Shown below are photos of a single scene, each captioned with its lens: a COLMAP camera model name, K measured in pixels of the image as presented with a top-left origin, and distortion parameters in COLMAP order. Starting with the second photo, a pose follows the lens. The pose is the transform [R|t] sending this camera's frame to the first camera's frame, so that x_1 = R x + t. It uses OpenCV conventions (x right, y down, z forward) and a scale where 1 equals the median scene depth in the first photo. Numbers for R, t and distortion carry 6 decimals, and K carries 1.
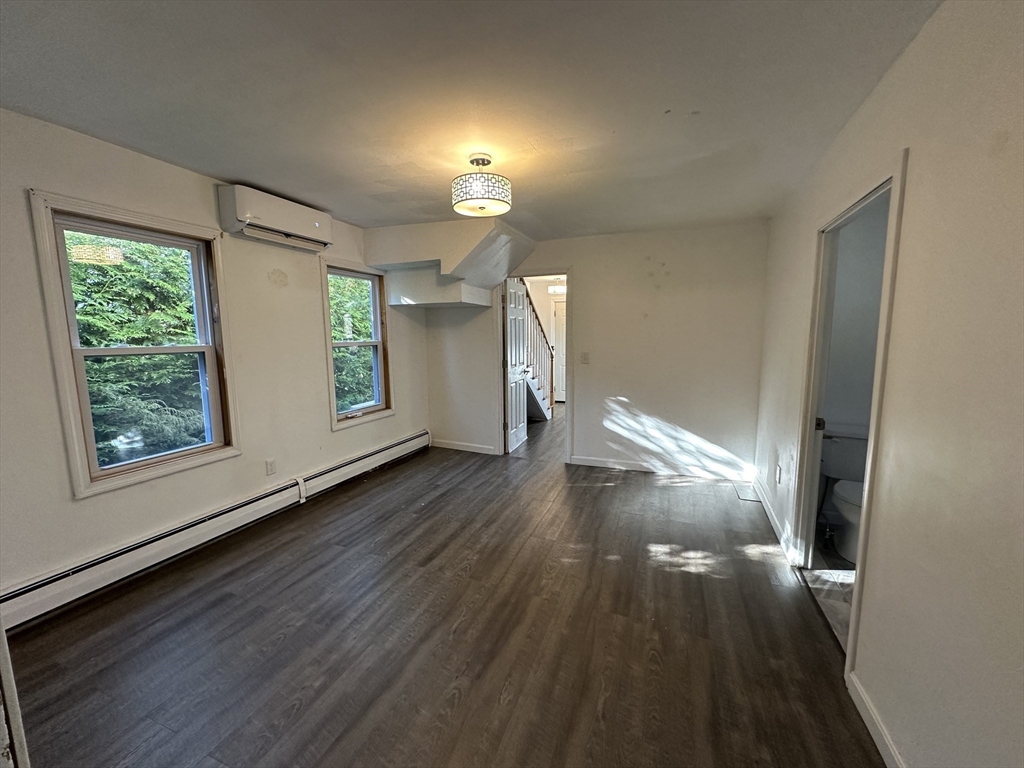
lens RADIAL K [[409.1, 0, 511.8], [0, 409.1, 385.1], [0, 0, 1]] dist [0.001538, -0.000290]
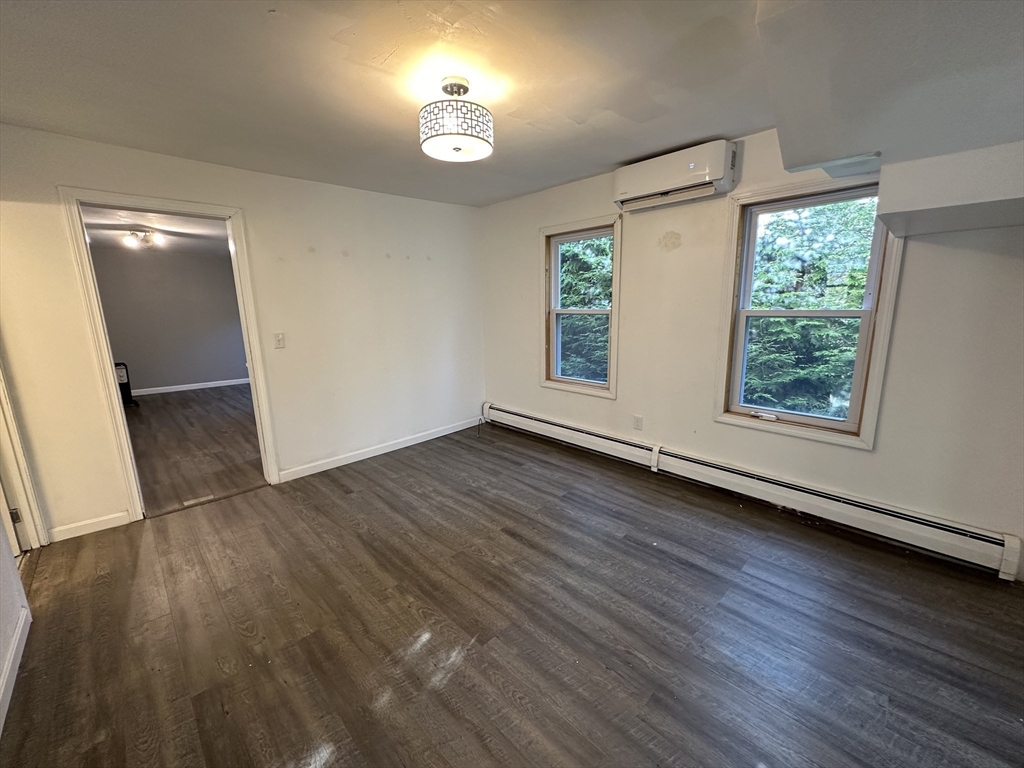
lens RADIAL K [[409.1, 0, 509.5], [0, 409.1, 382.2], [0, 0, 1]] dist [0.001538, -0.000290]
pose [[-0.419595, 0.187803, -0.888071, 0.545105], [-0.088946, 0.965147, 0.246128, -0.153502], [0.903343, 0.182264, -0.388266, 1.172117]]
